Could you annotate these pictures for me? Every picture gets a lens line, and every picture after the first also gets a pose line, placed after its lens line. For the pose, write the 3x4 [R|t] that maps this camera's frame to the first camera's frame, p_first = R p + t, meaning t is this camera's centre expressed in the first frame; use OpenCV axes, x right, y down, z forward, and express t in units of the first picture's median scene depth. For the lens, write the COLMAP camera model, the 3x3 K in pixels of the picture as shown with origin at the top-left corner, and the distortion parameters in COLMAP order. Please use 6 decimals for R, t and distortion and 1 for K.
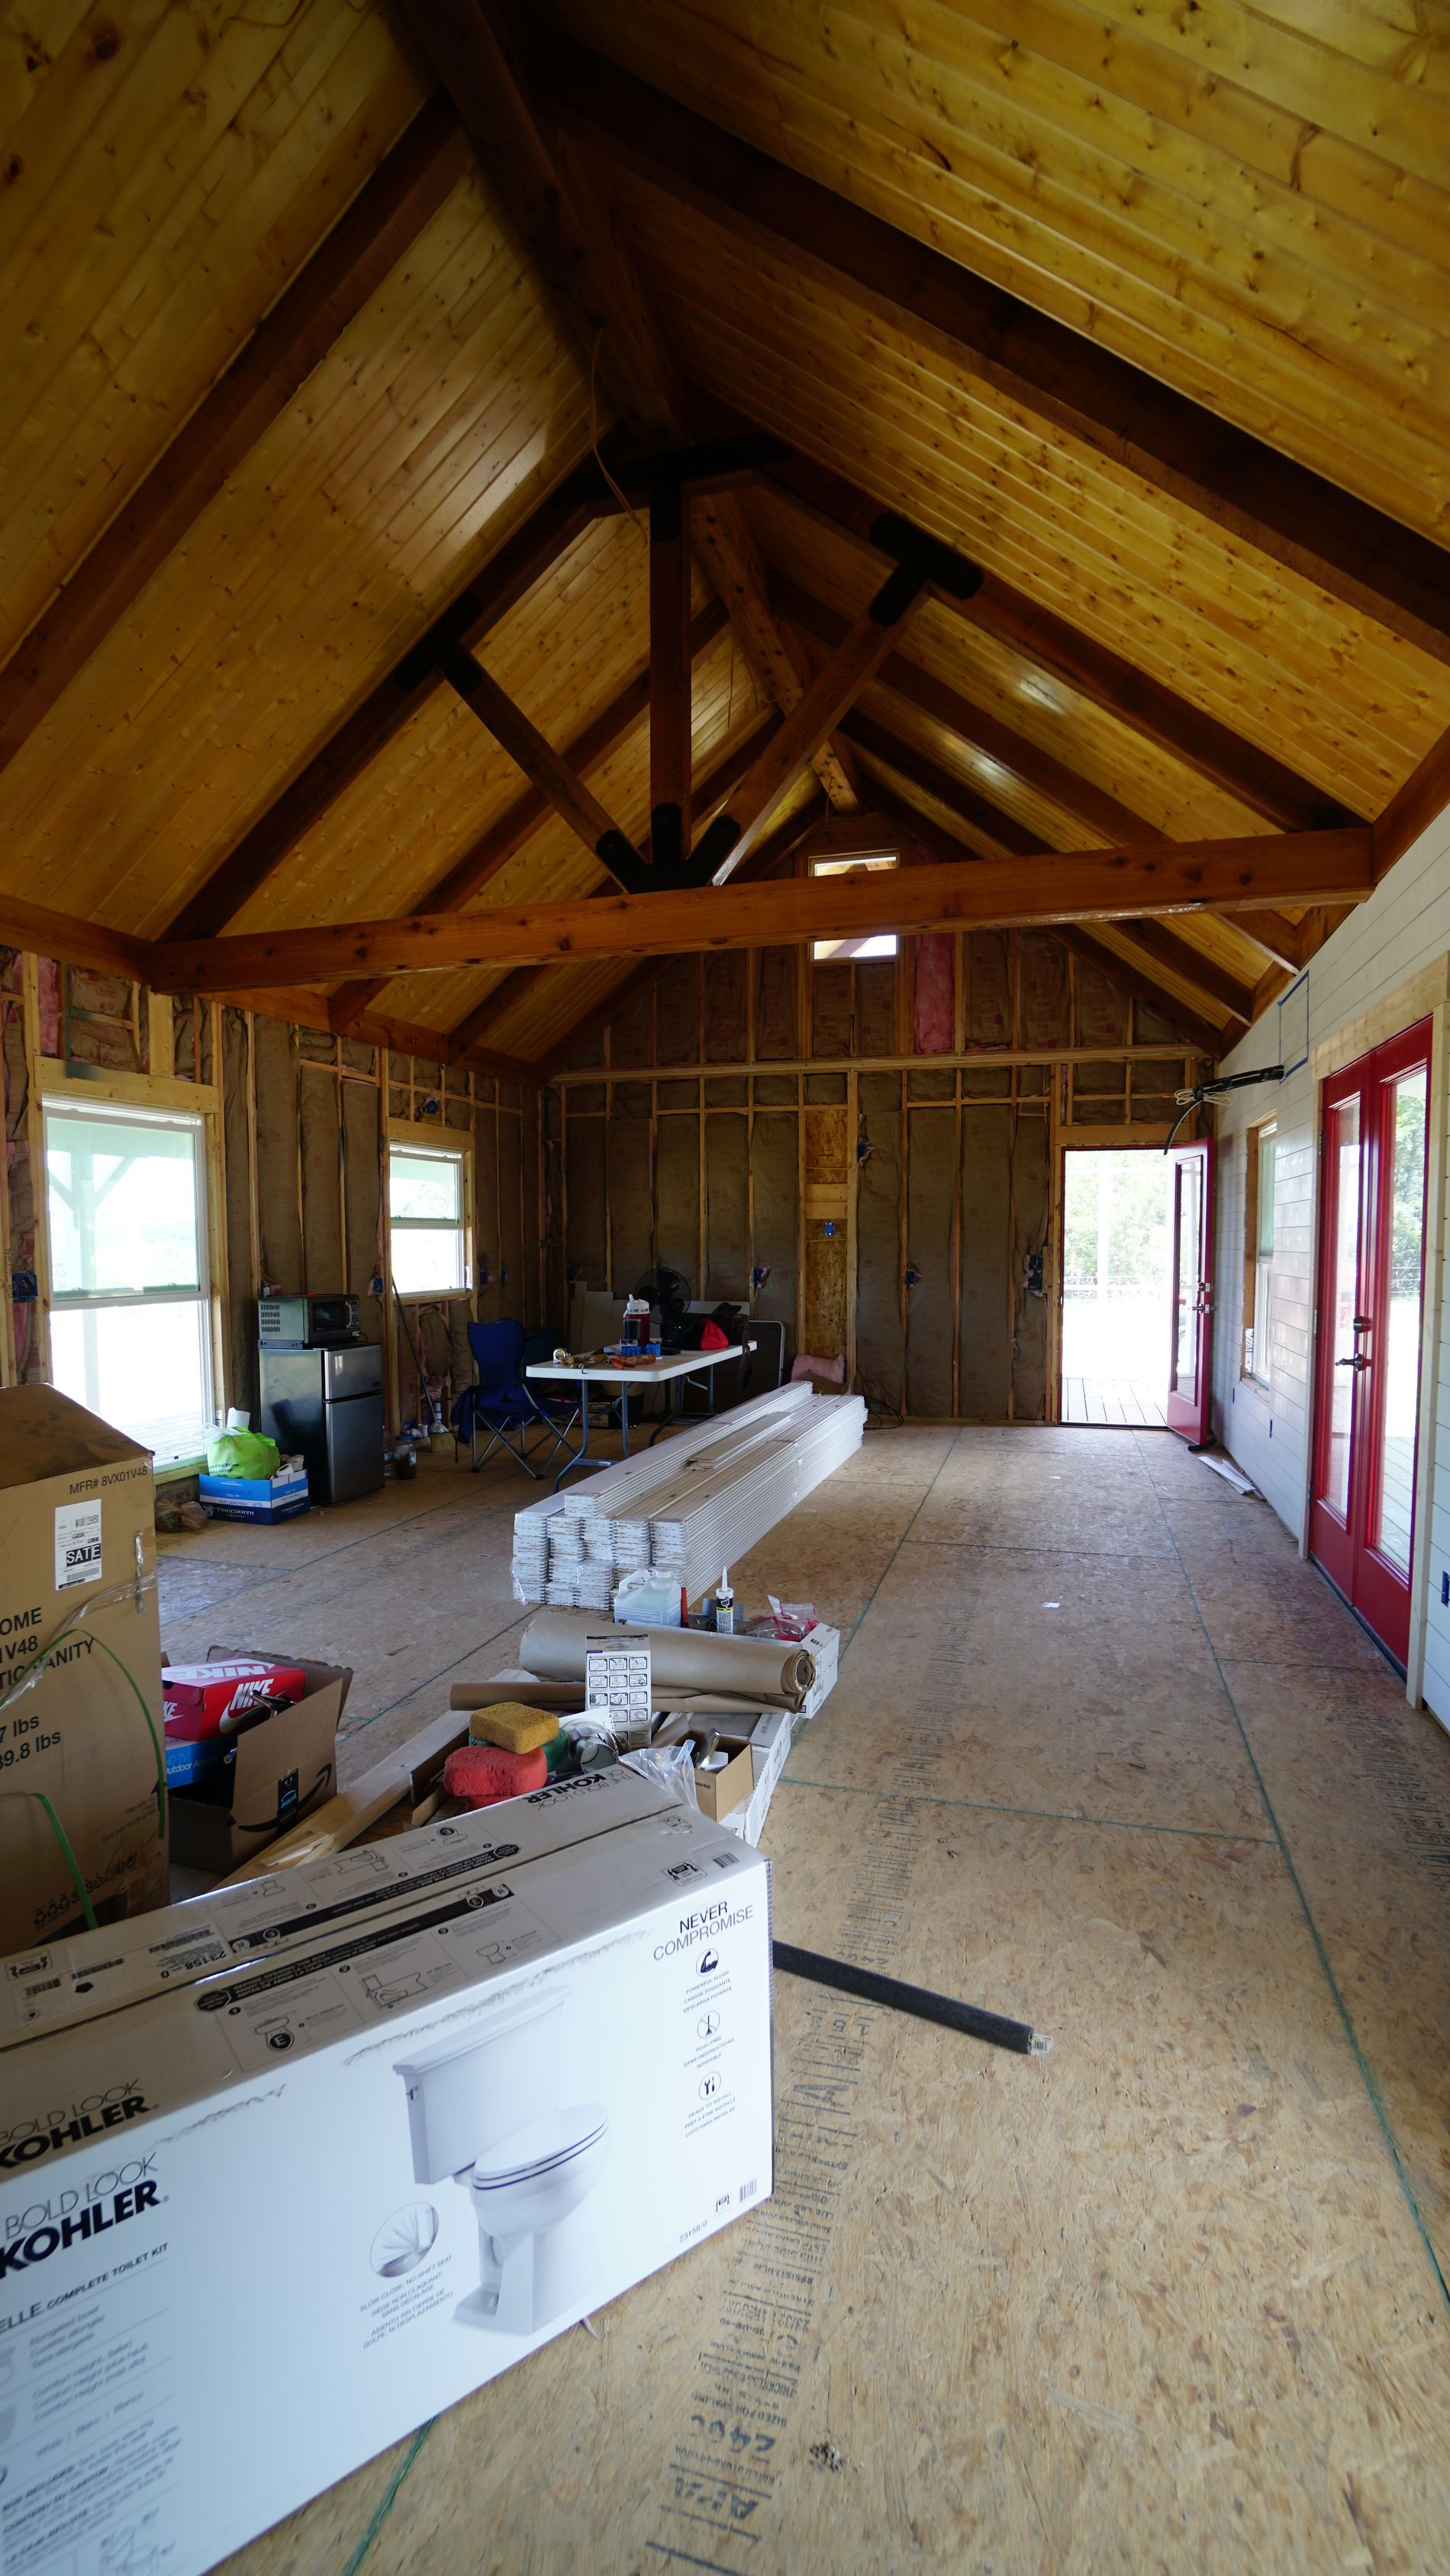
lens RADIAL K [[1128.5, 0, 713.4], [0, 1128.5, 1309.6], [0, 0, 1]] dist [-0.064152, 0.020570]
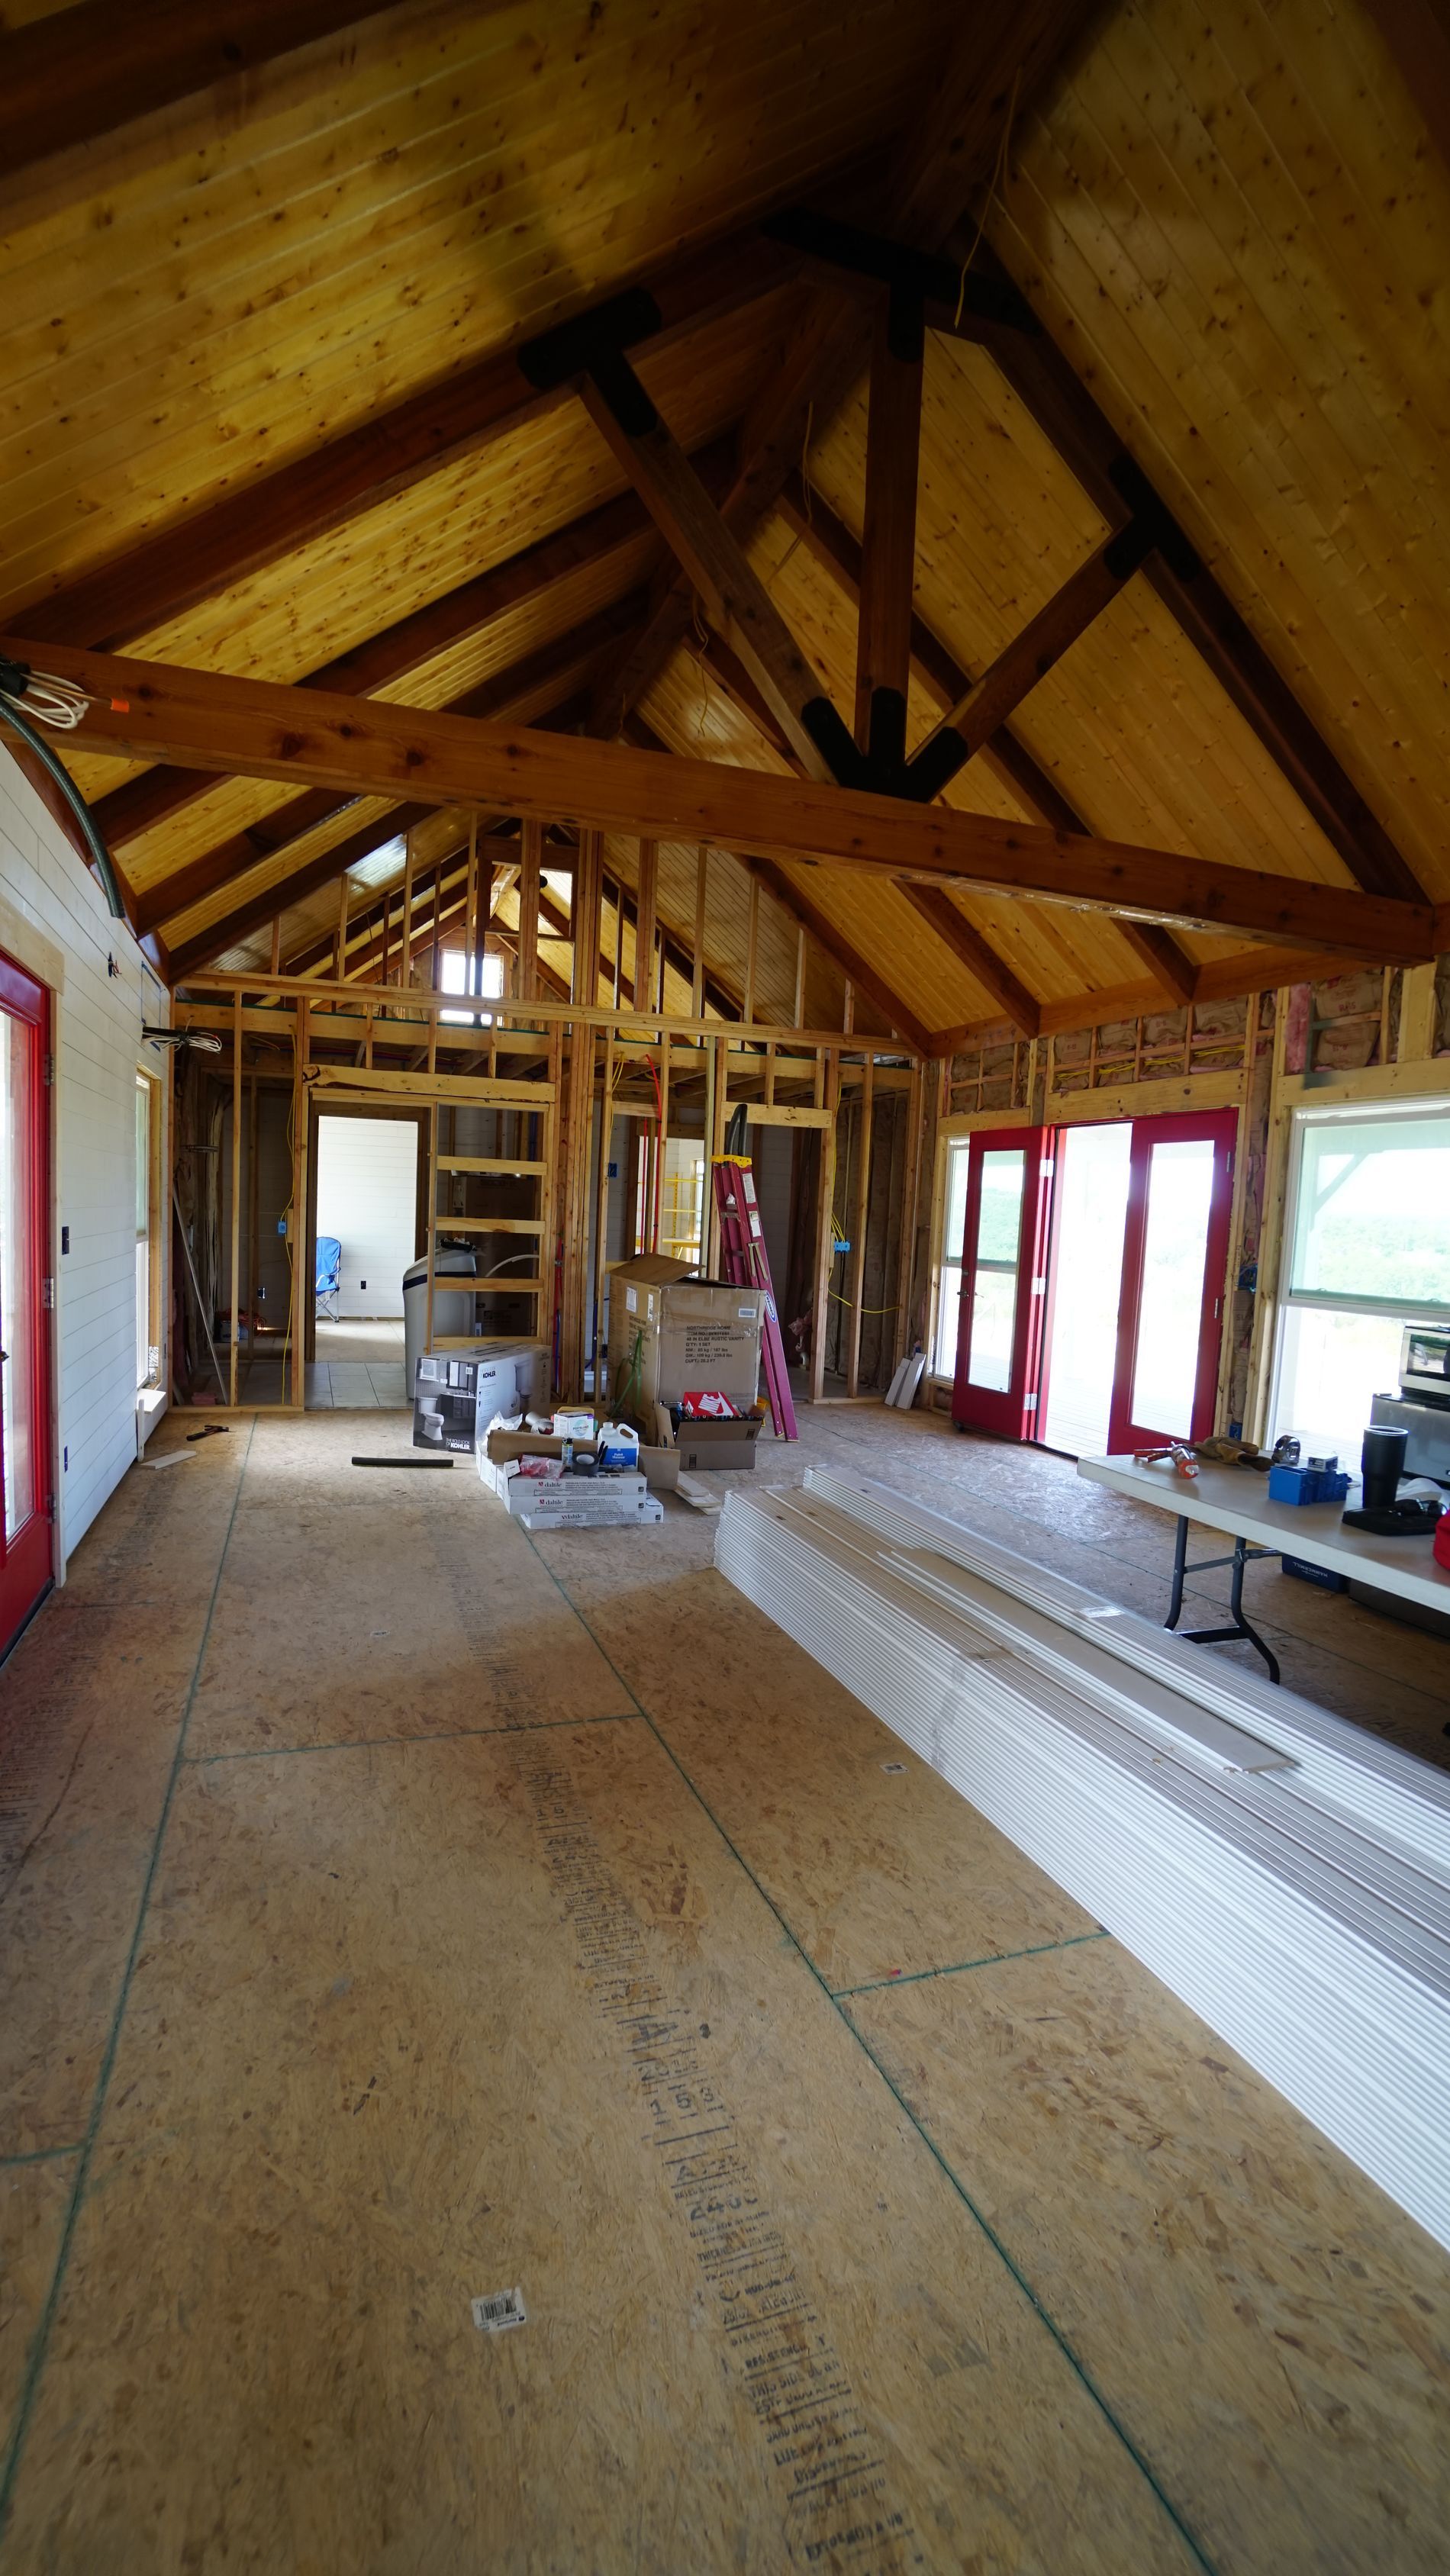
lens RADIAL K [[1128.5, 0, 731.3], [0, 1128.5, 1300.3], [0, 0, 1]] dist [-0.064152, 0.020570]
pose [[-0.789680, 0.014908, -0.613338, 0.307136], [-0.076861, 0.989425, 0.123009, -0.057186], [0.608685, 0.144279, -0.780183, 0.905589]]
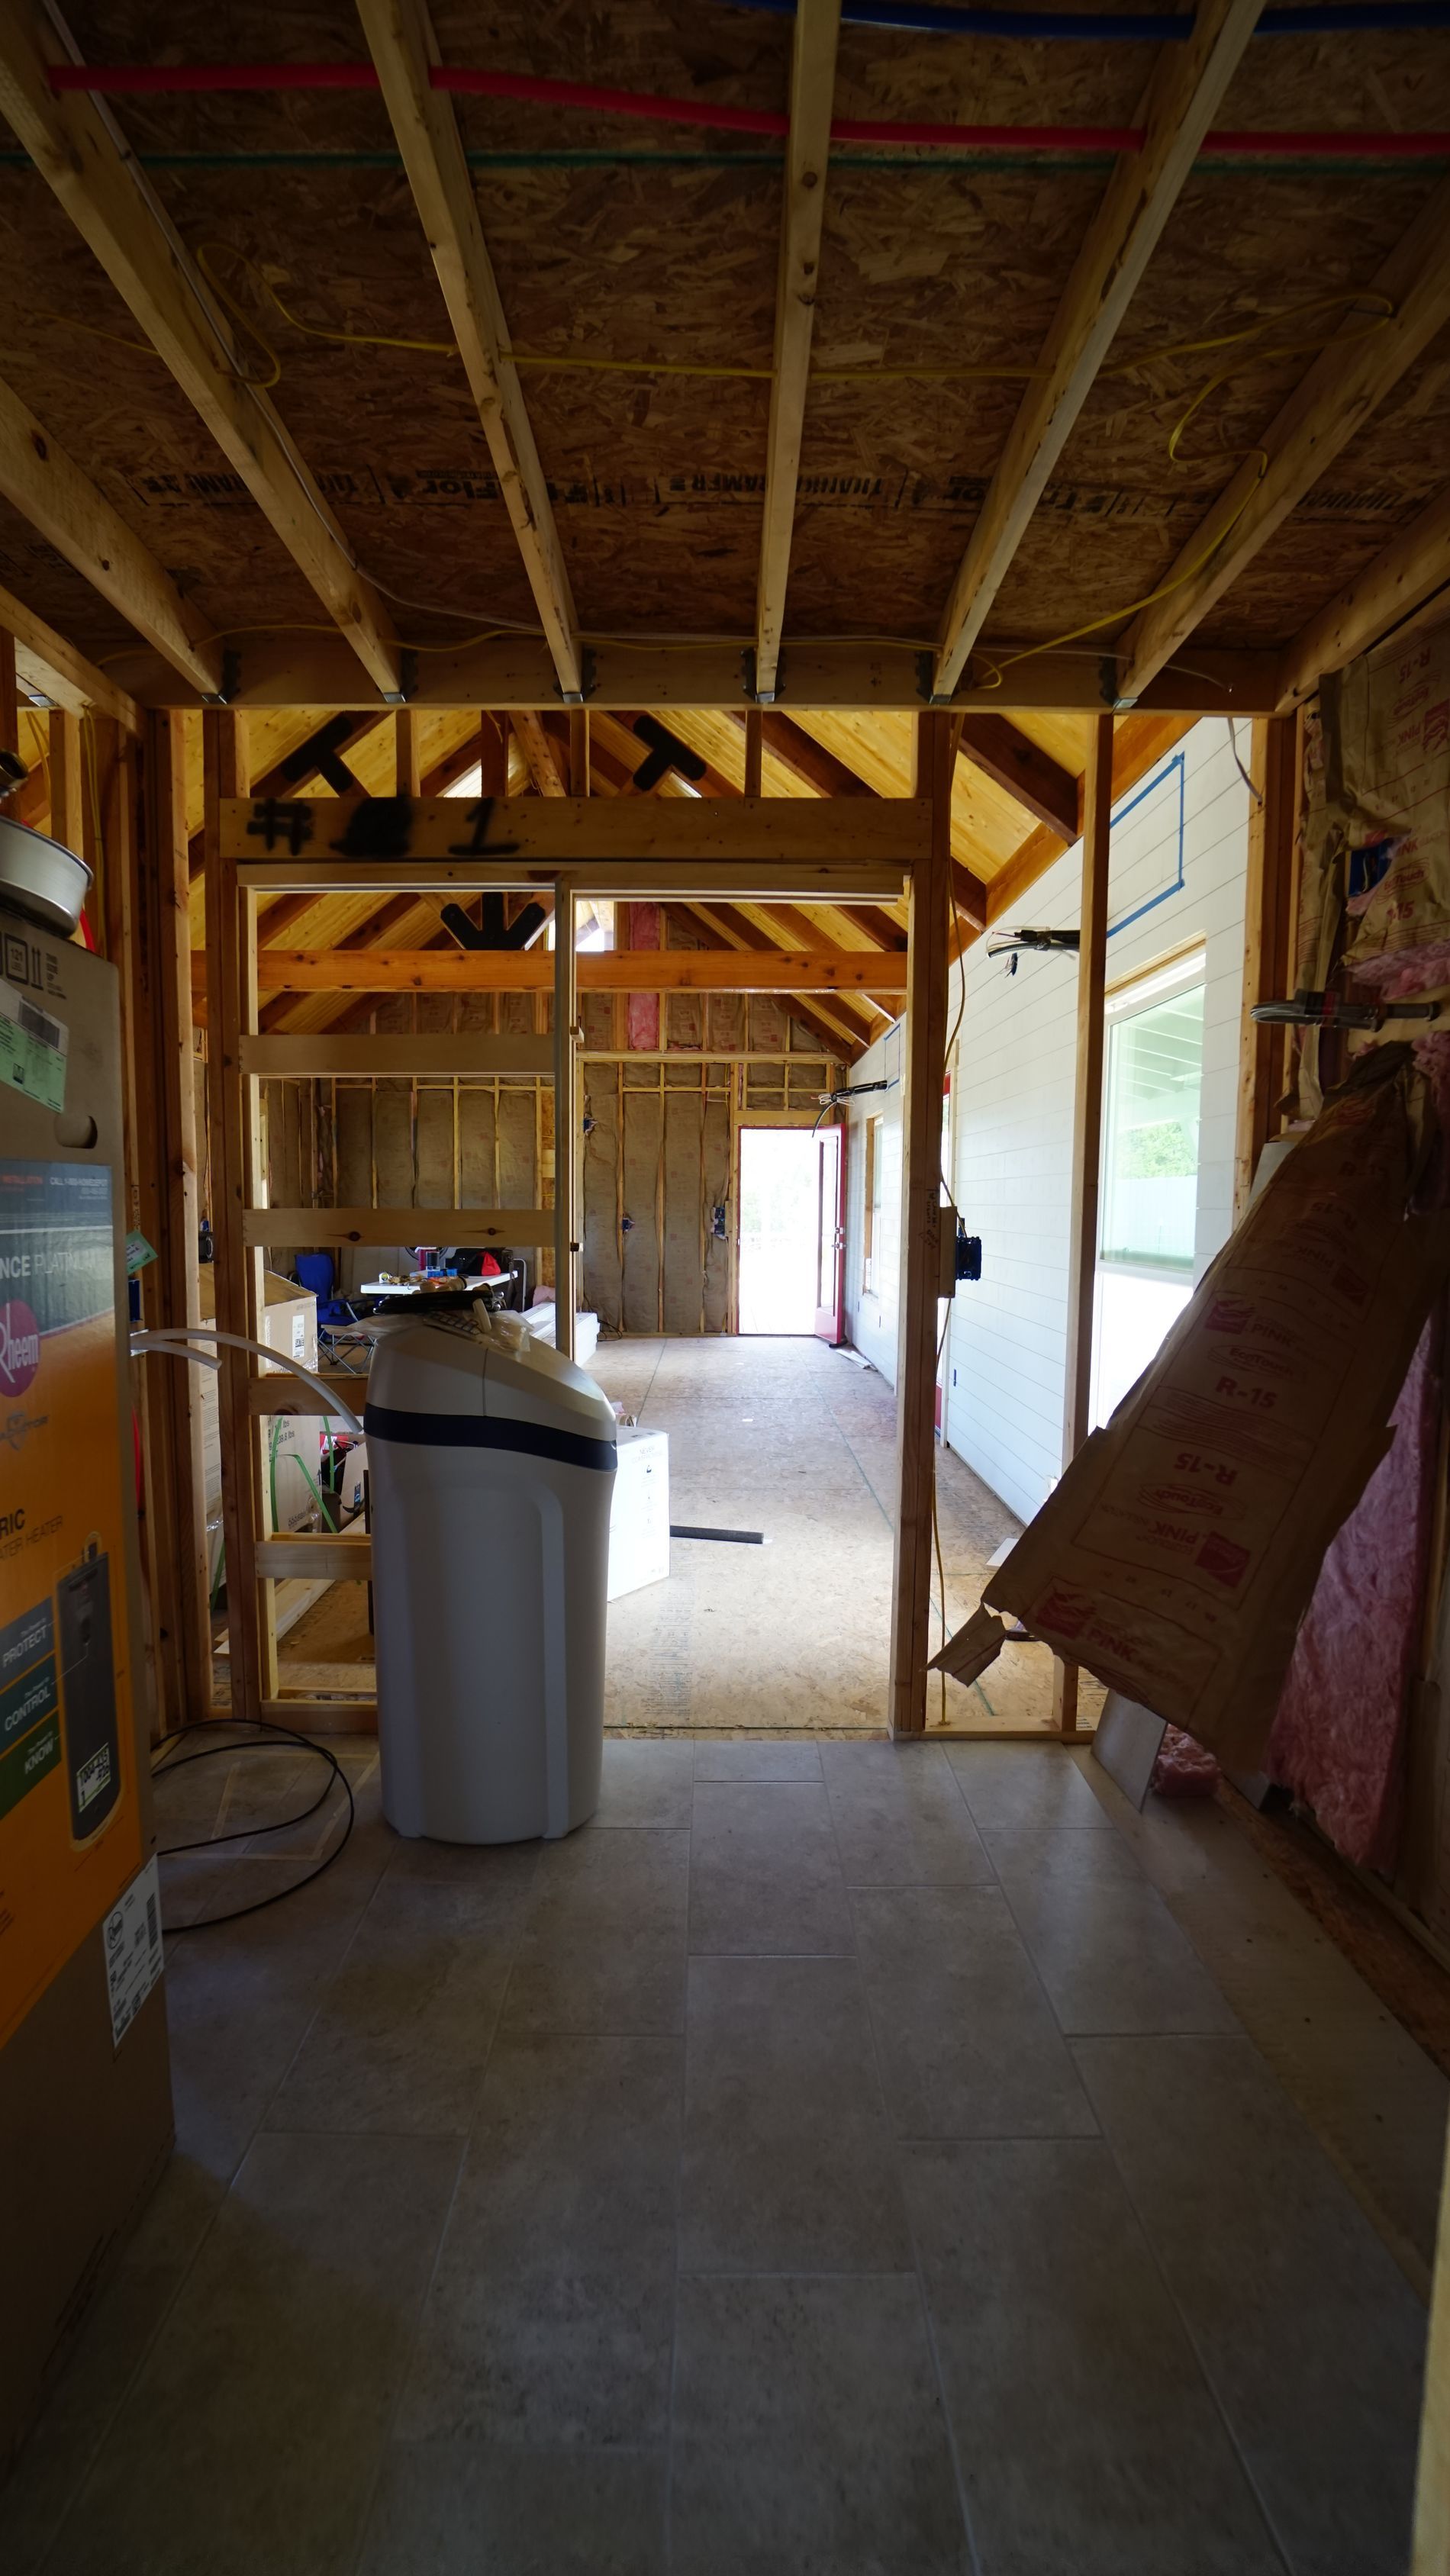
lens RADIAL K [[1128.5, 0, 708.0], [0, 1128.5, 1295.1], [0, 0, 1]] dist [-0.064152, 0.020570]
pose [[0.957624, -0.011999, 0.287771, -0.109123], [0.005437, 0.999707, 0.023590, 0.023136], [-0.287970, -0.021025, 0.957409, -0.267956]]
